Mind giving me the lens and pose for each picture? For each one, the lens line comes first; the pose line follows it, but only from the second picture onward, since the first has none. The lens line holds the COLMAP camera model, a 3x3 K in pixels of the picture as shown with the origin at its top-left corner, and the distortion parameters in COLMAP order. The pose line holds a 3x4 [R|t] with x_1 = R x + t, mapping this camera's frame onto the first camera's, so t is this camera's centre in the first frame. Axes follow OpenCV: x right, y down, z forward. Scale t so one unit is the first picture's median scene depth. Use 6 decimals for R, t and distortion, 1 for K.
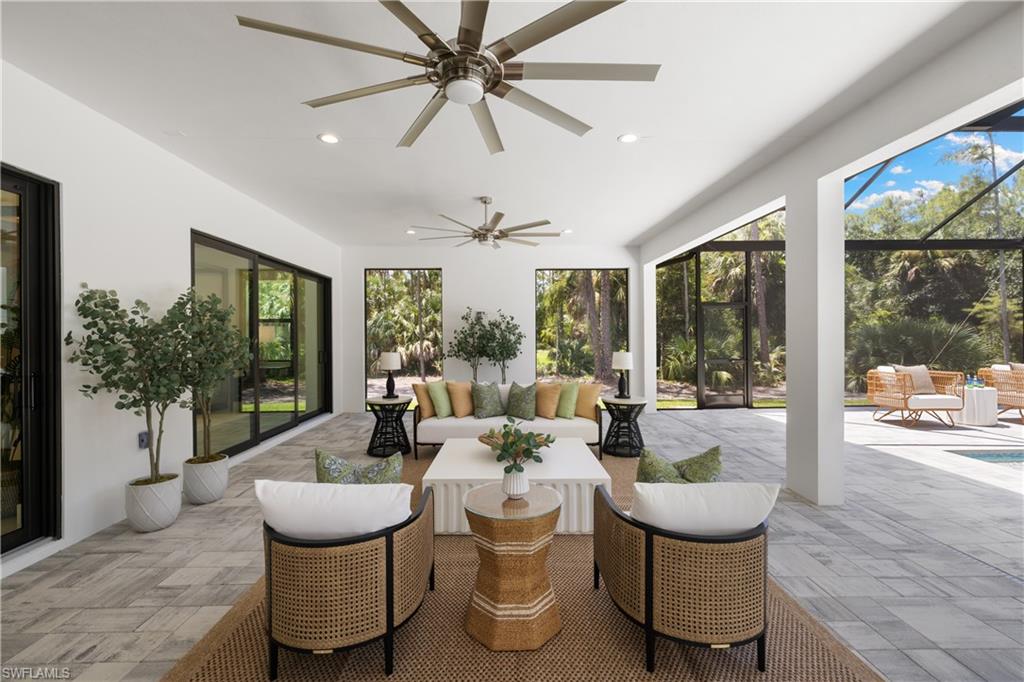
lens RADIAL K [[440.2, 0, 512.0], [0, 440.2, 341.0], [0, 0, 1]] dist [0.002739, 0.000047]
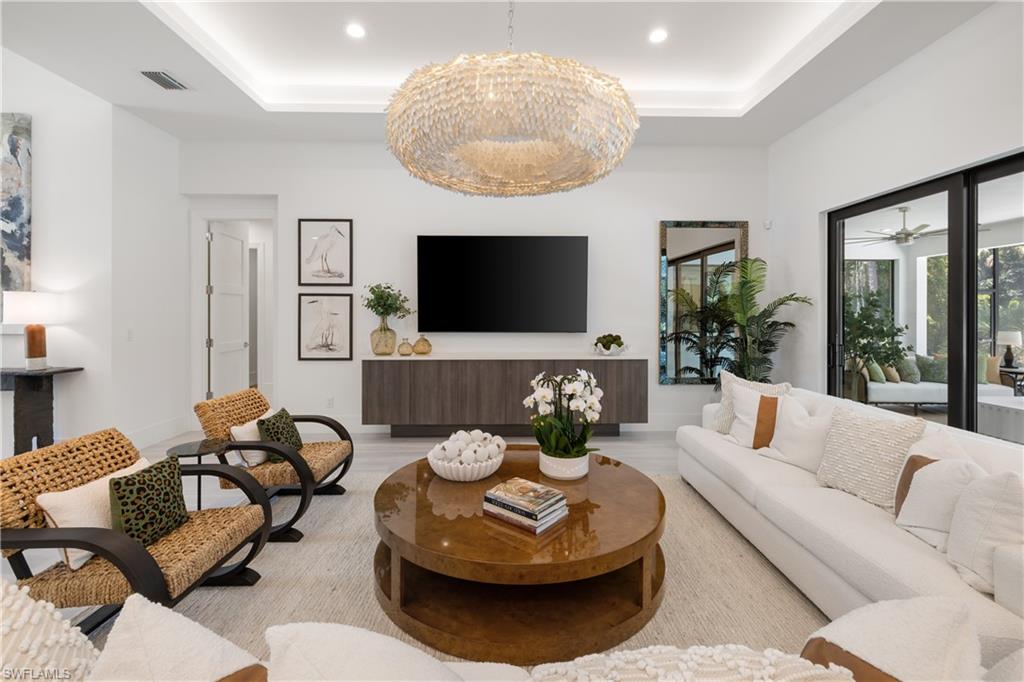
lens RADIAL K [[437.9, 0, 516.6], [0, 437.9, 326.0], [0, 0, 1]] dist [-0.000299, 0.000030]
pose [[0.999989, 0.002611, -0.003995, -1.129368], [-0.002582, 0.999970, 0.007295, 0.004912], [0.004014, -0.007285, 0.999965, -0.240223]]
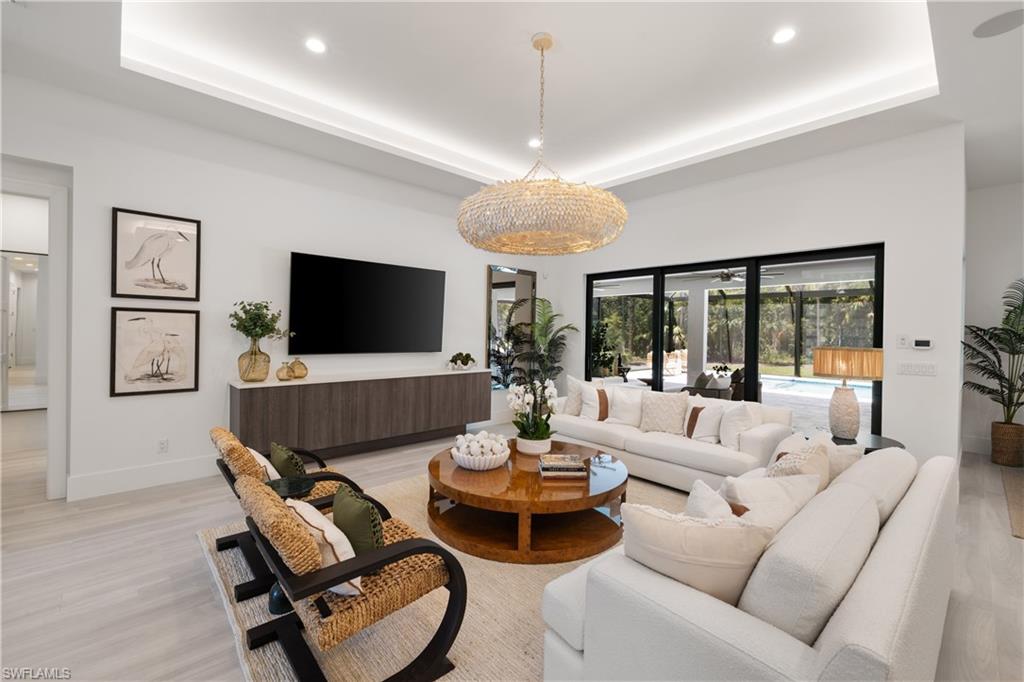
lens RADIAL K [[437.9, 0, 513.7], [0, 437.9, 335.6], [0, 0, 1]] dist [0.001280, 0.000490]
pose [[0.742293, 0.007251, 0.670036, -1.584719], [-0.008258, 0.999965, -0.001673, -0.014914], [-0.670024, -0.004291, 0.742327, -0.256225]]
